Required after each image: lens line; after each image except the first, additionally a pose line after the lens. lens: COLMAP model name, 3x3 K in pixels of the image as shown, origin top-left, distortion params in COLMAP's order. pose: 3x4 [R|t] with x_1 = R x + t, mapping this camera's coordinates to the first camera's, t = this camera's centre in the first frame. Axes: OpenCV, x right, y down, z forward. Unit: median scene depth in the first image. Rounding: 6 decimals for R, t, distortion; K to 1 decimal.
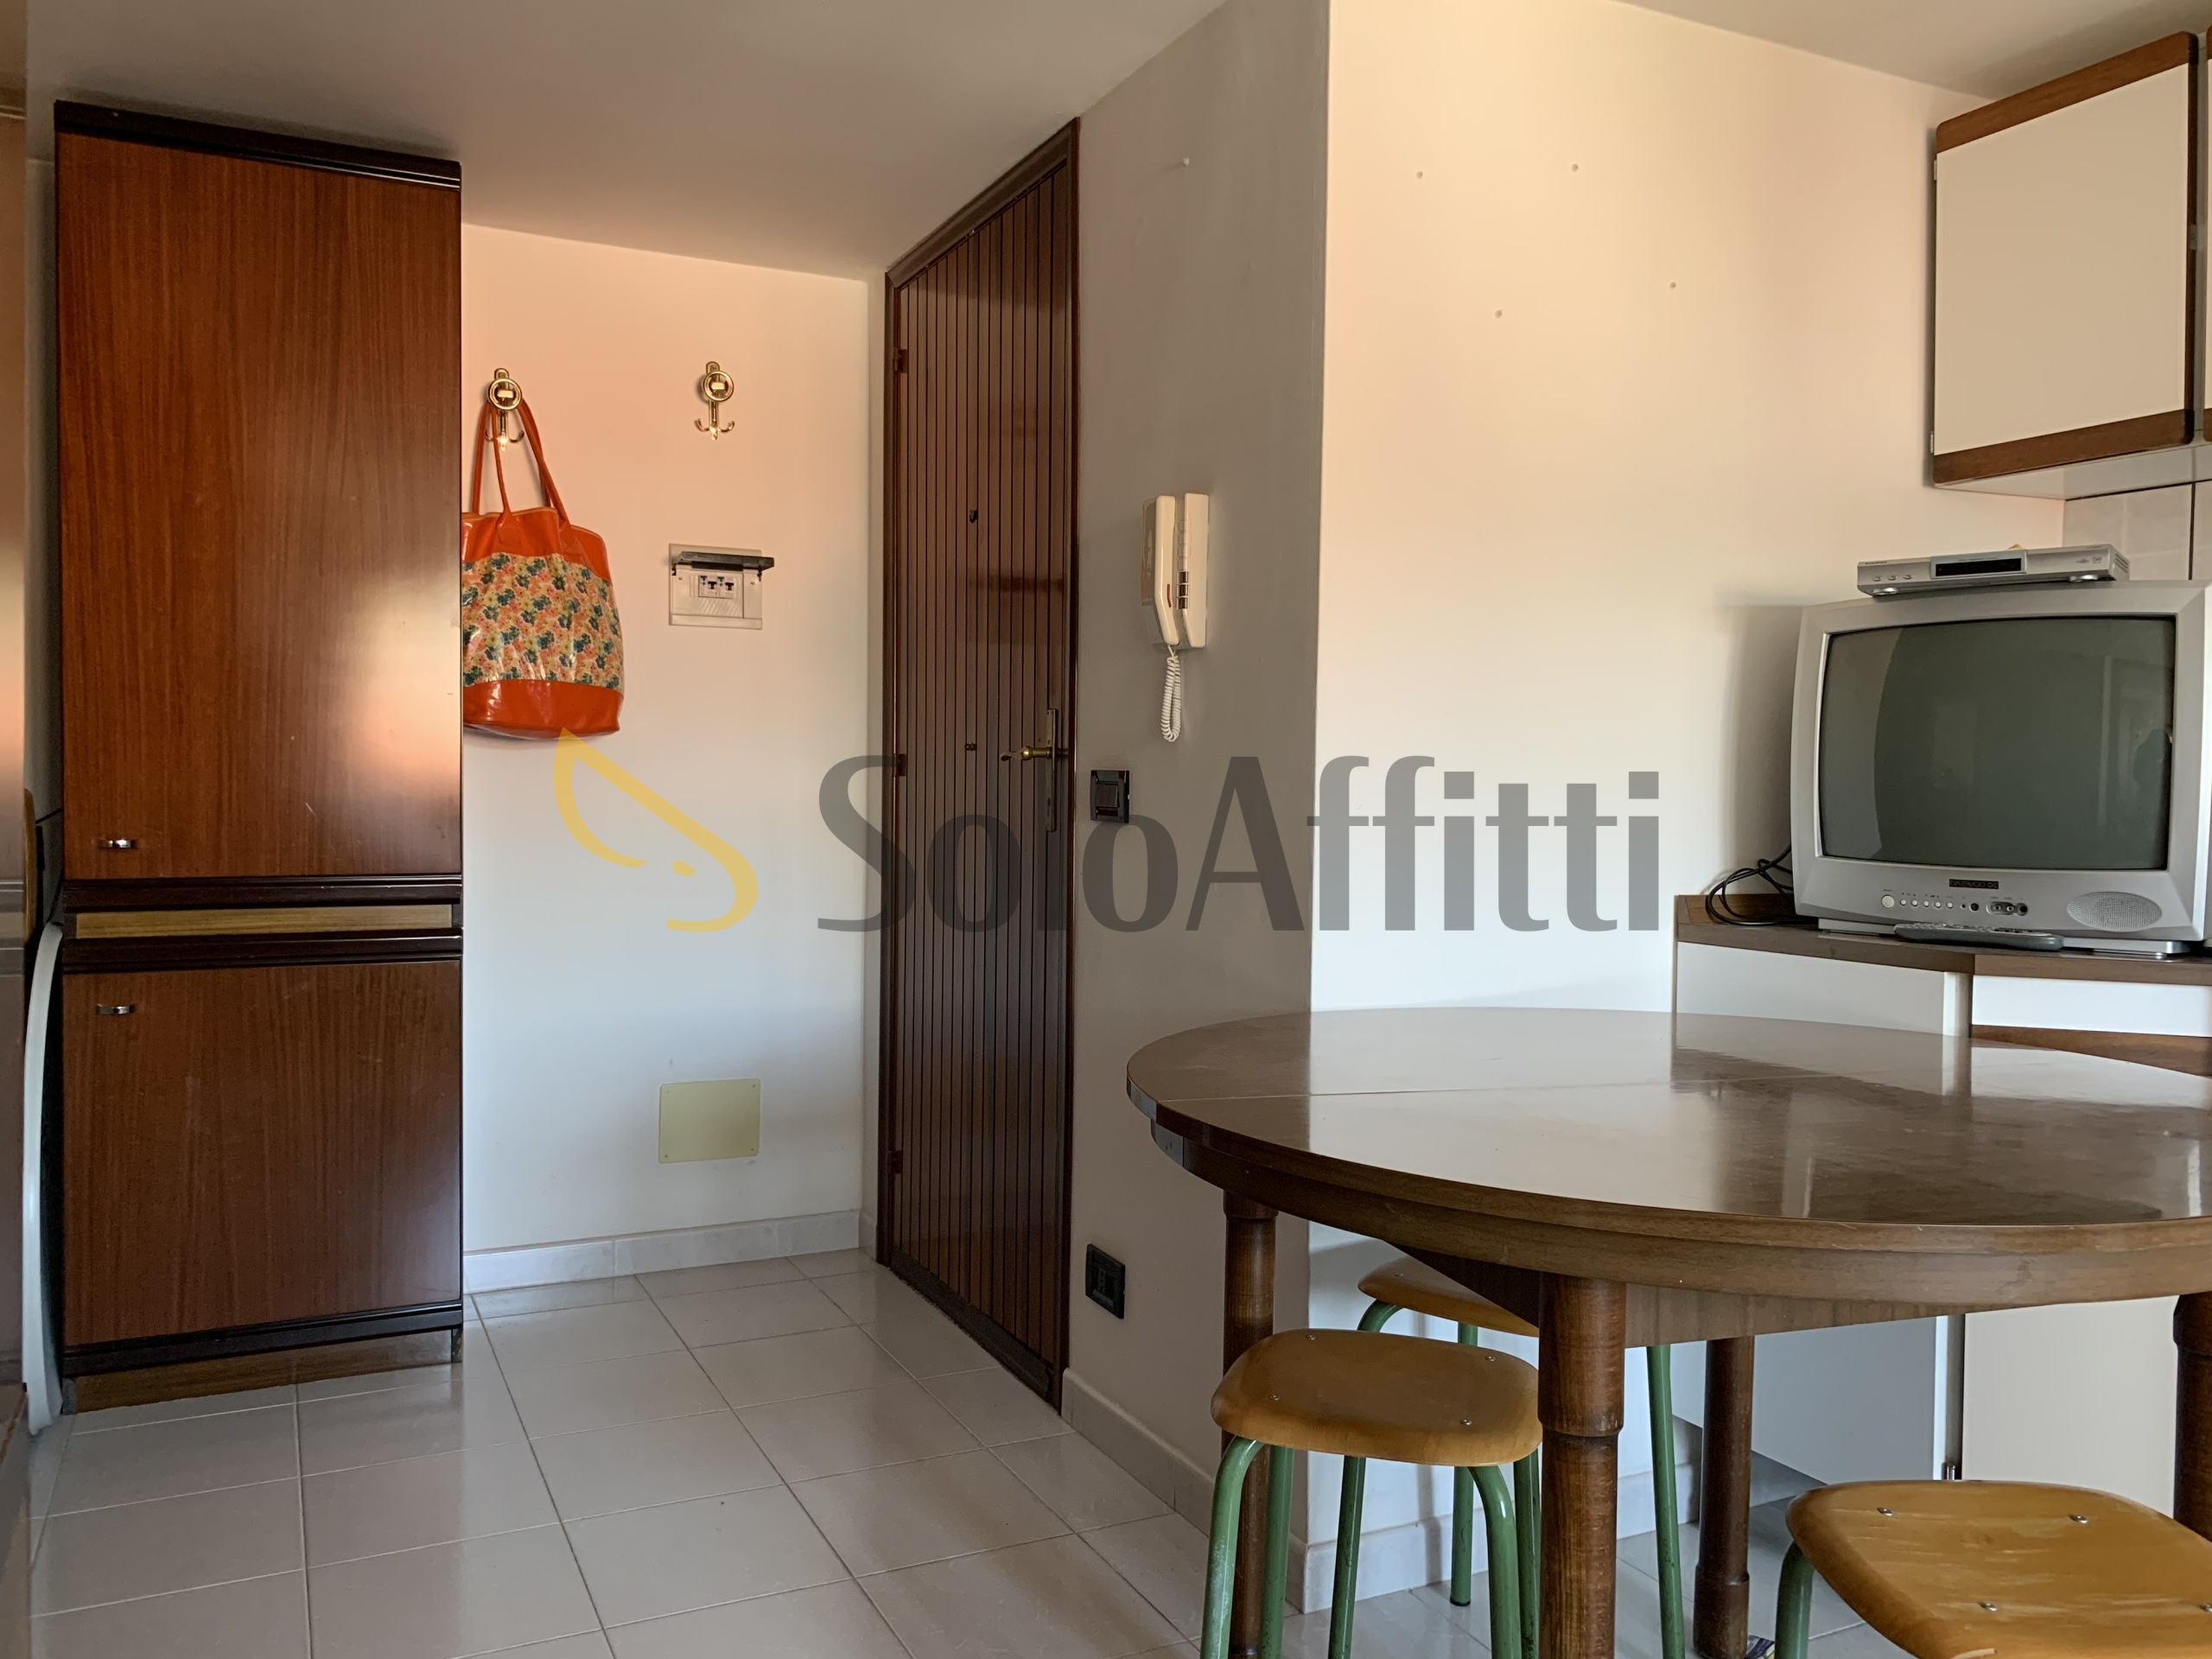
lens RADIAL K [[1708.8, 0, 1106.0], [0, 1708.8, 829.5], [0, 0, 1]] dist [0.007203, -0.007274]
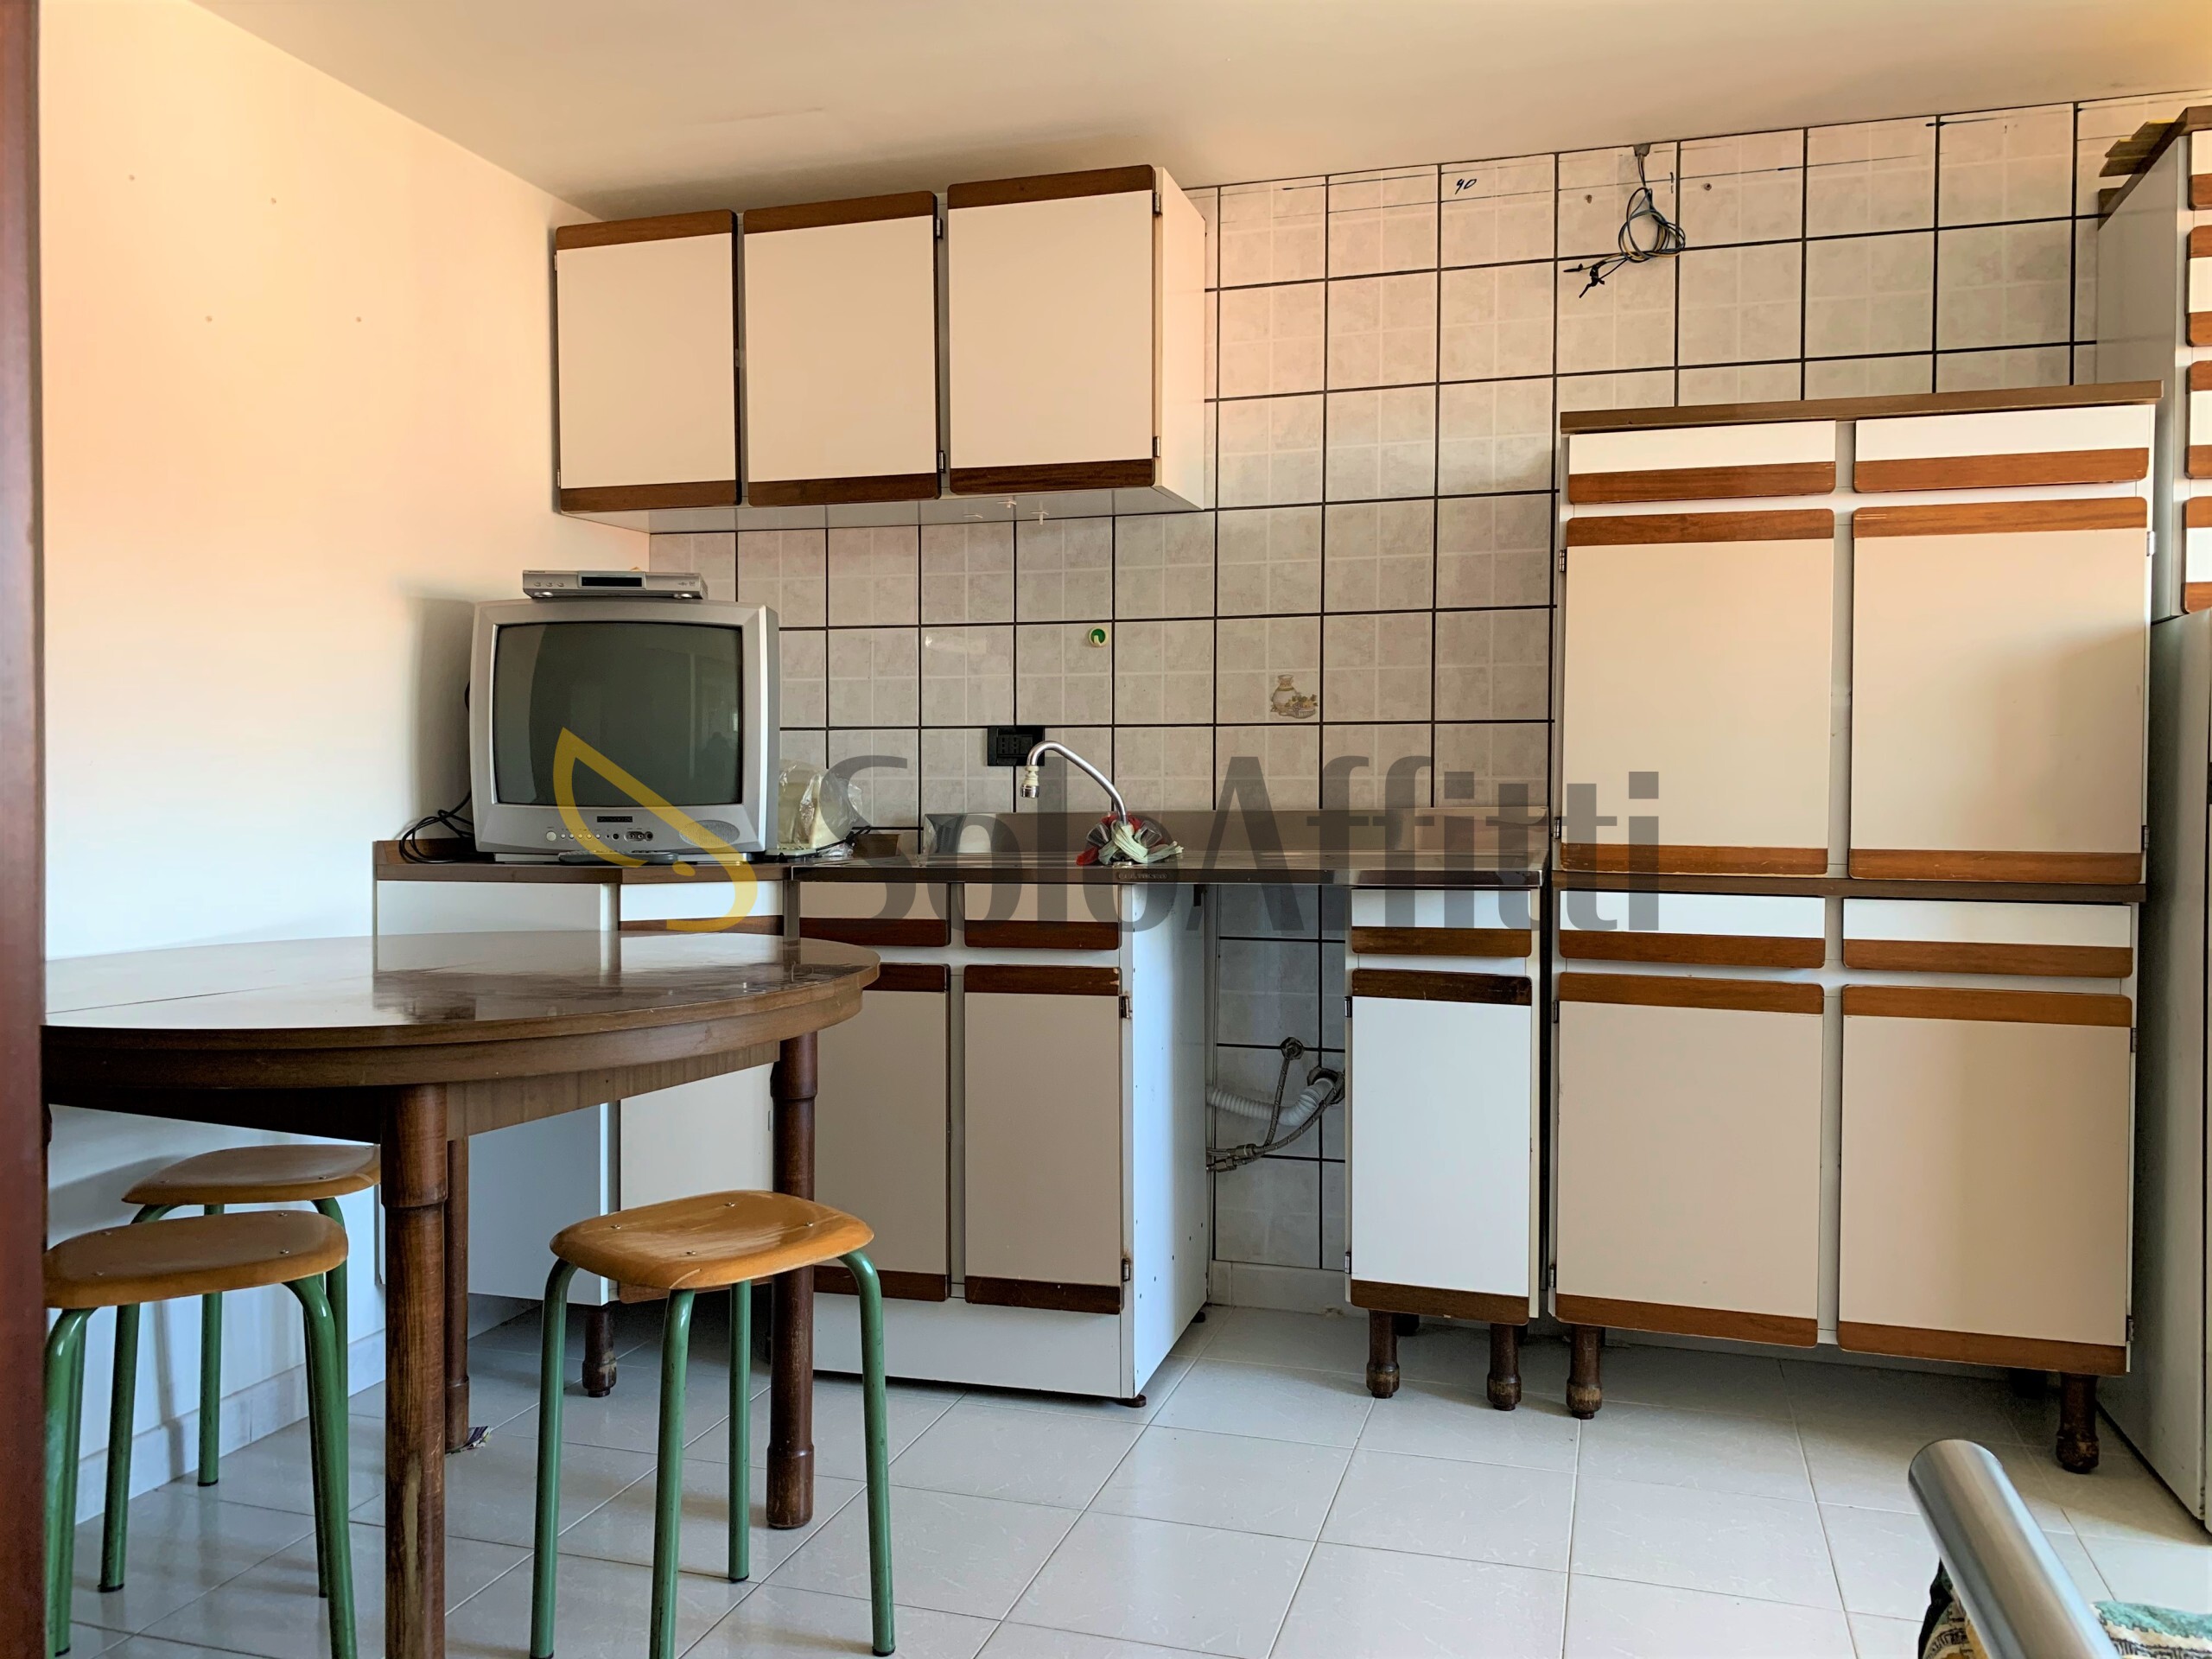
lens RADIAL K [[1696.1, 0, 1106.0], [0, 1696.1, 829.5], [0, 0, 1]] dist [-0.011000, -0.002408]
pose [[0.691289, -0.025591, 0.722125, -0.174460], [0.022909, 0.999646, 0.013496, 0.029539], [-0.722215, 0.007214, 0.691631, -0.181802]]
